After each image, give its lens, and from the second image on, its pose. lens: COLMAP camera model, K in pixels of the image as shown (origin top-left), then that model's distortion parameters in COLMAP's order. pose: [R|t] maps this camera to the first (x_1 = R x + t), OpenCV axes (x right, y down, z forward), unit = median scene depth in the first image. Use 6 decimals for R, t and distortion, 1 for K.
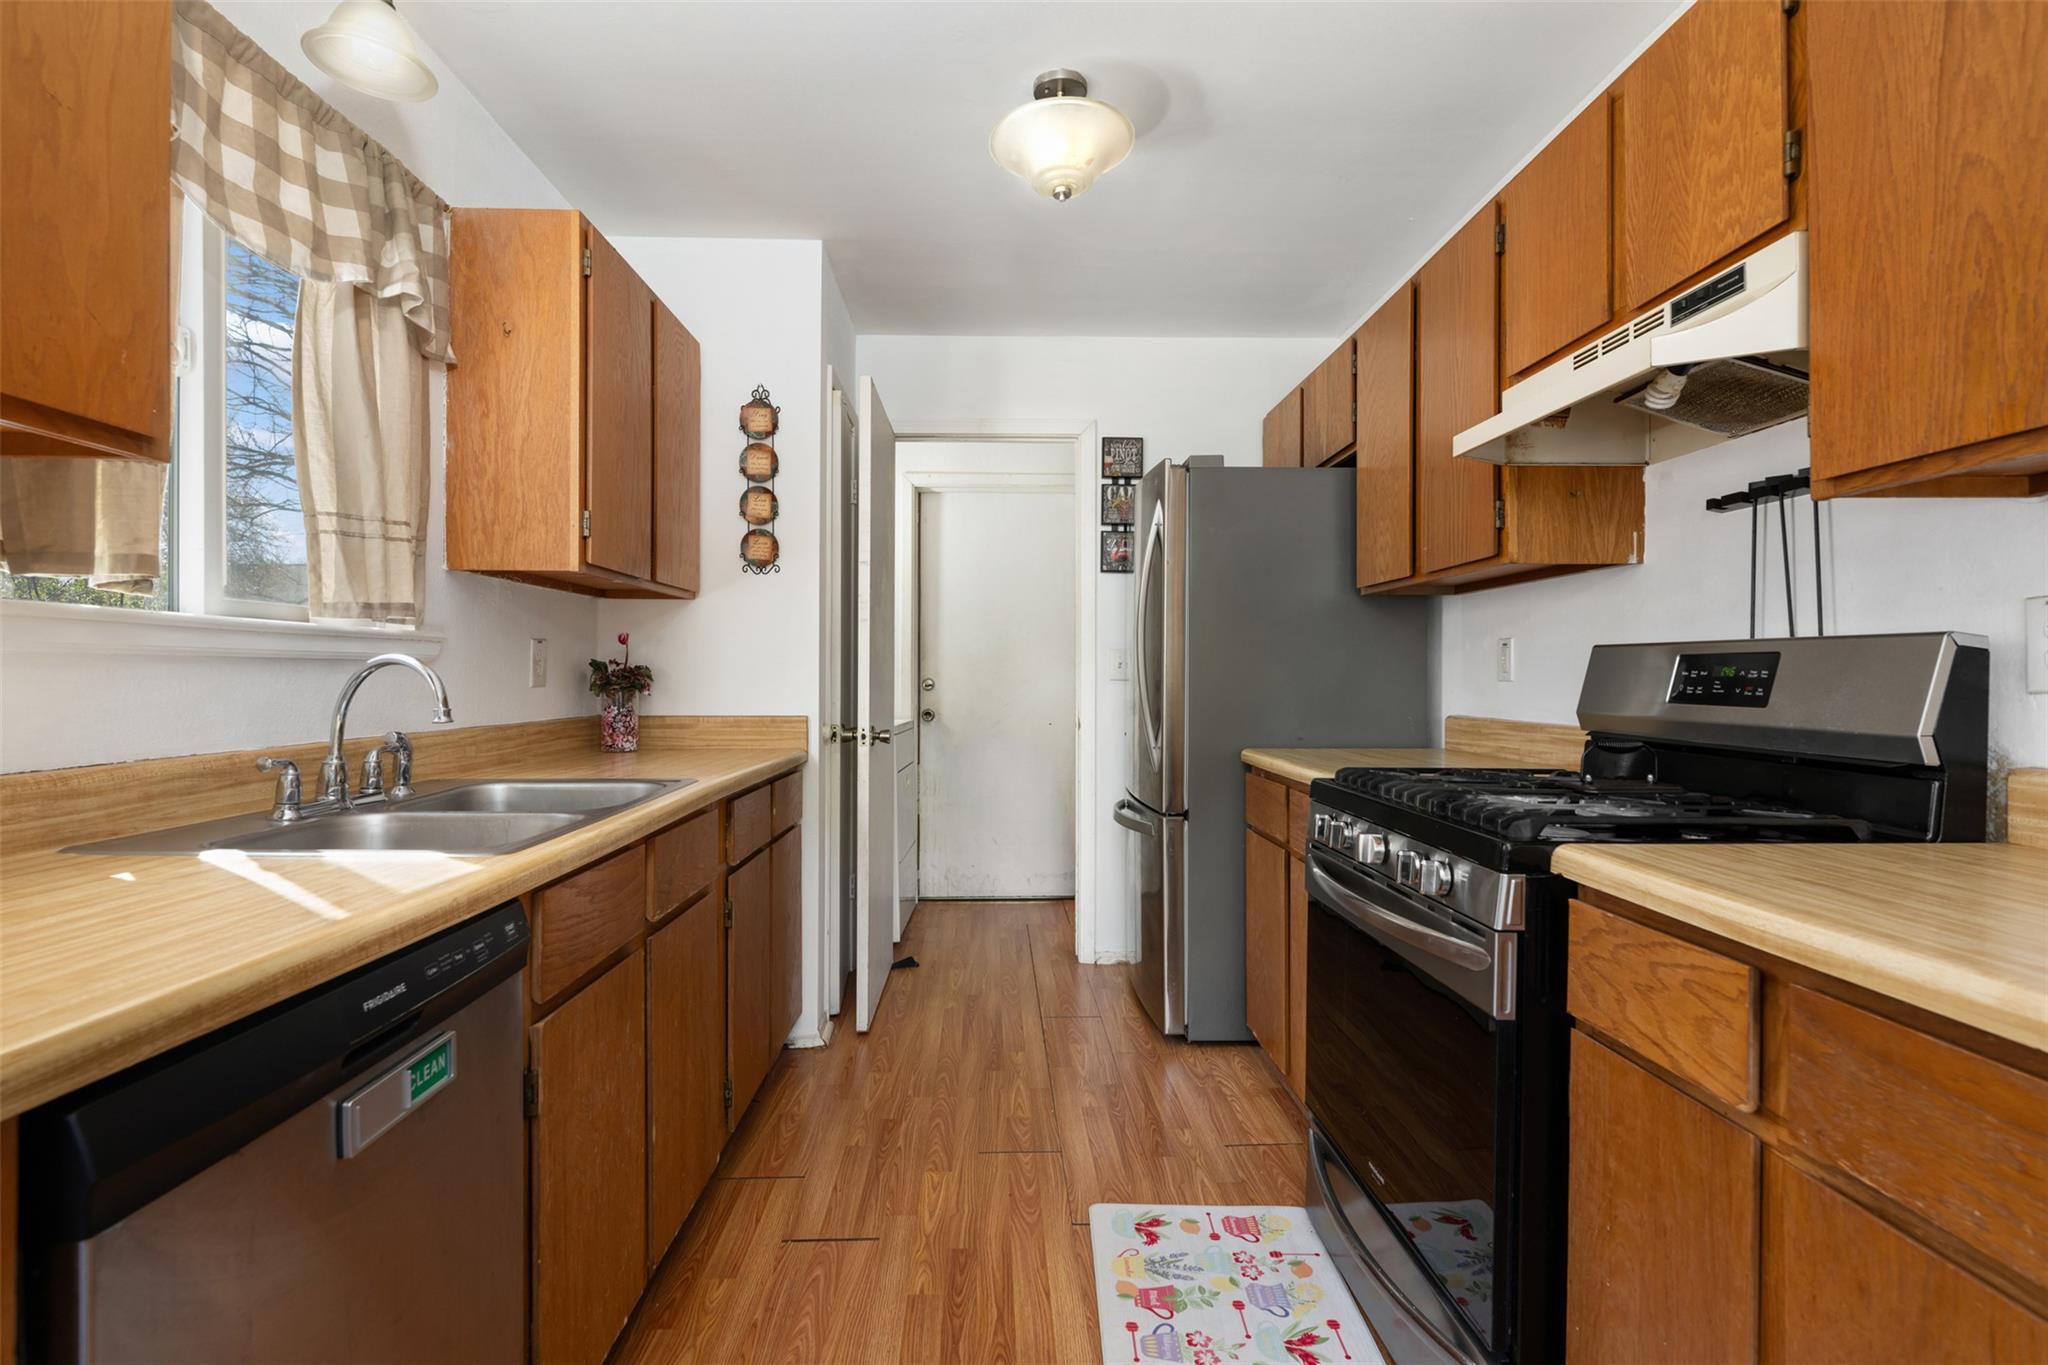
lens RADIAL K [[995.0, 0, 1024.0], [0, 995.0, 682.5], [0, 0, 1]] dist [0.000393, -0.000337]
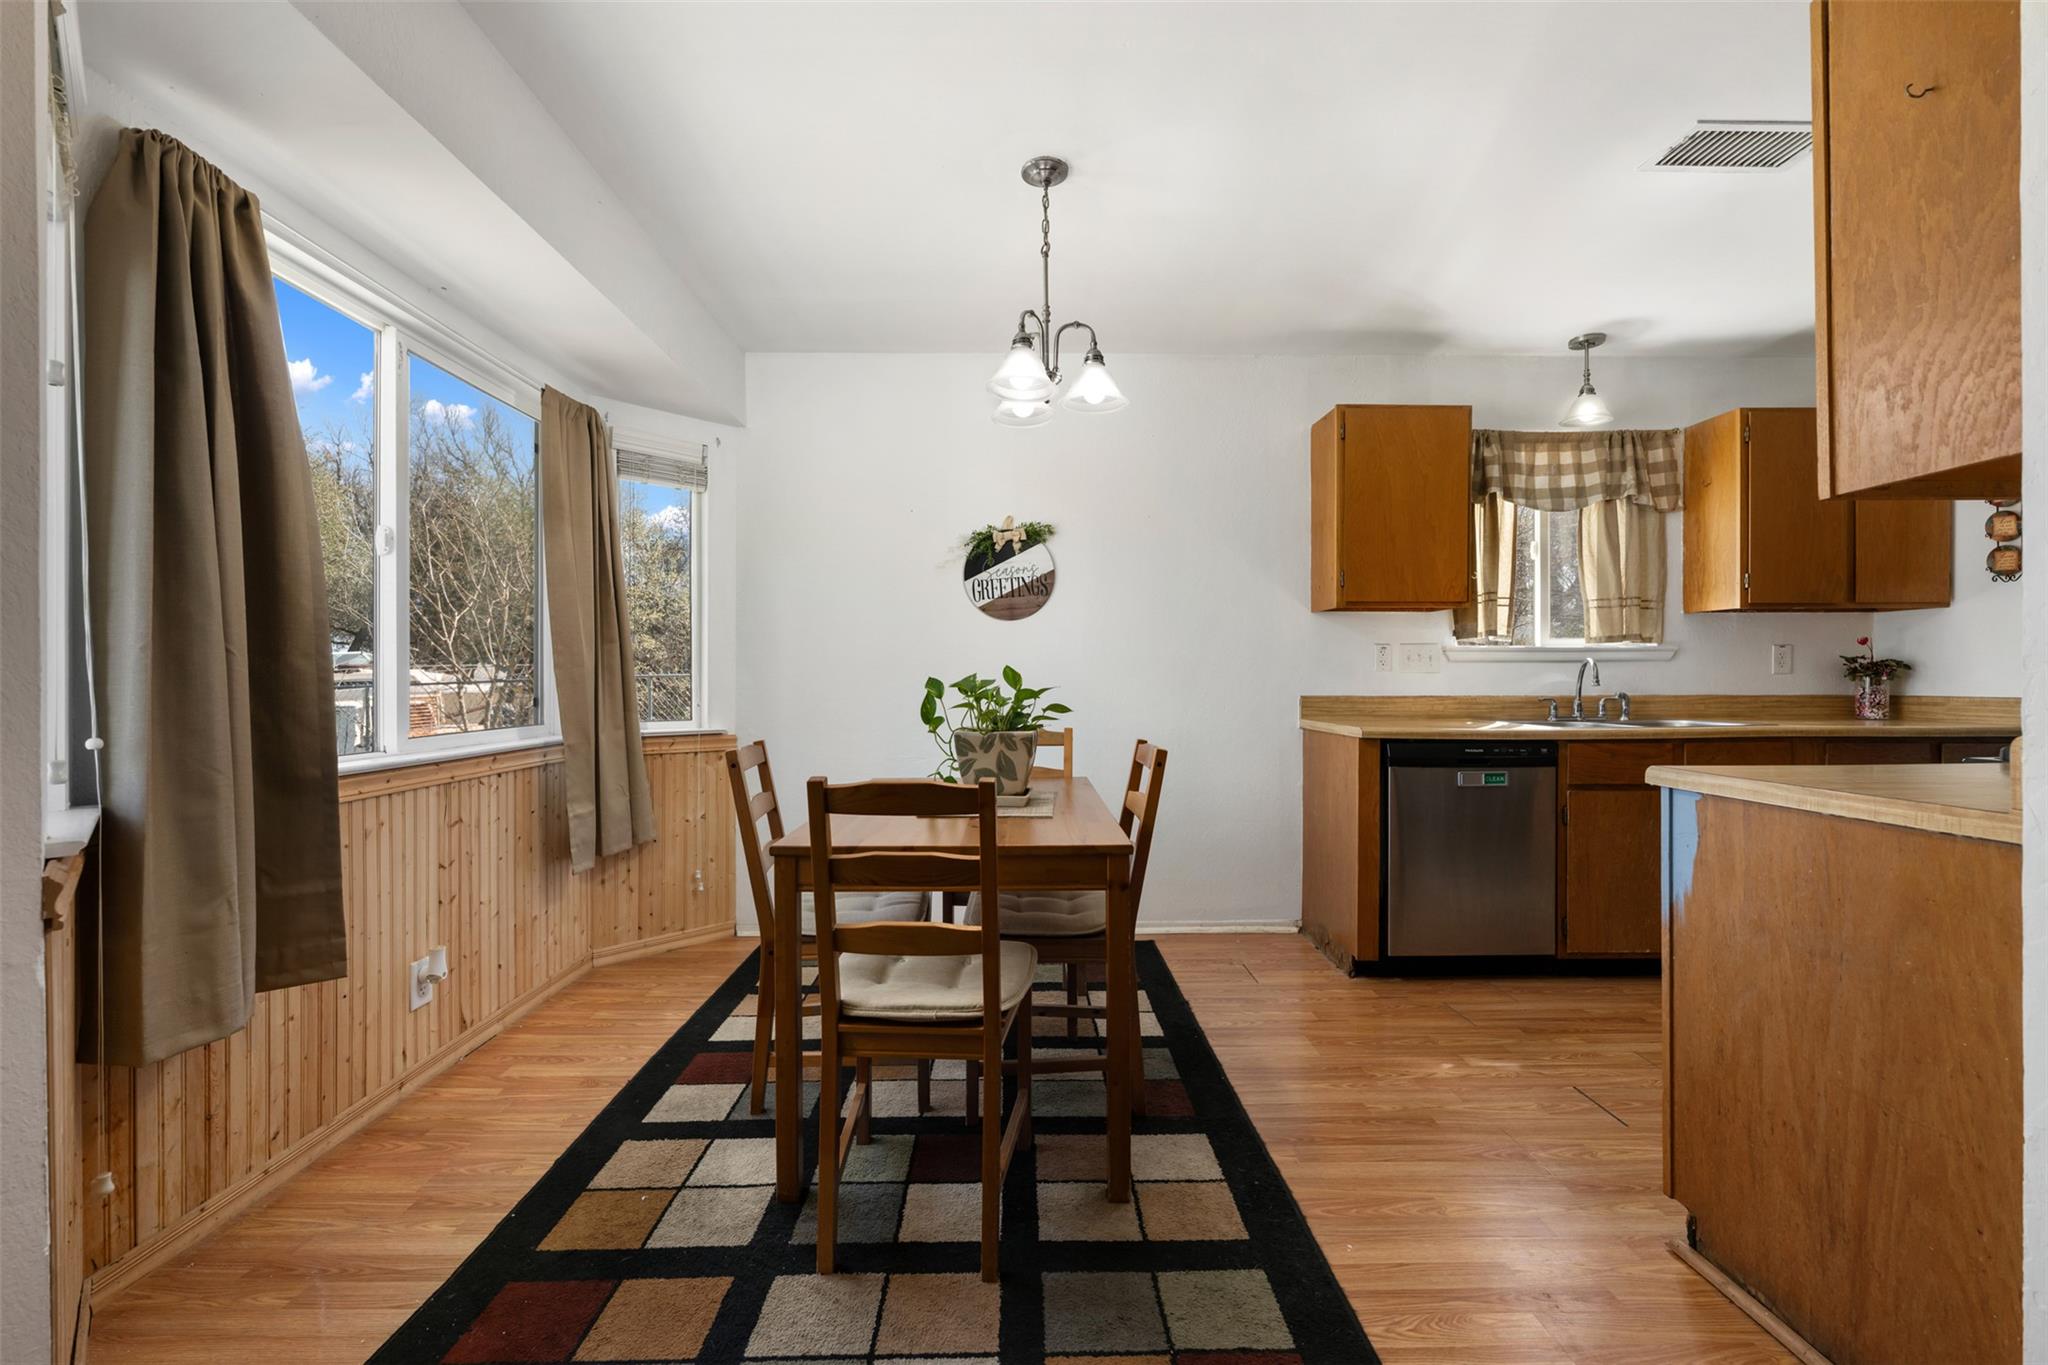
lens RADIAL K [[853.4, 0, 1033.0], [0, 853.4, 676.2], [0, 0, 1]] dist [-0.000806, -0.000188]
pose [[0.003313, -0.001908, -0.999993, 0.837100], [-0.001645, 0.999997, -0.001913, 0.011929], [0.999993, 0.001651, 0.003309, -0.217140]]
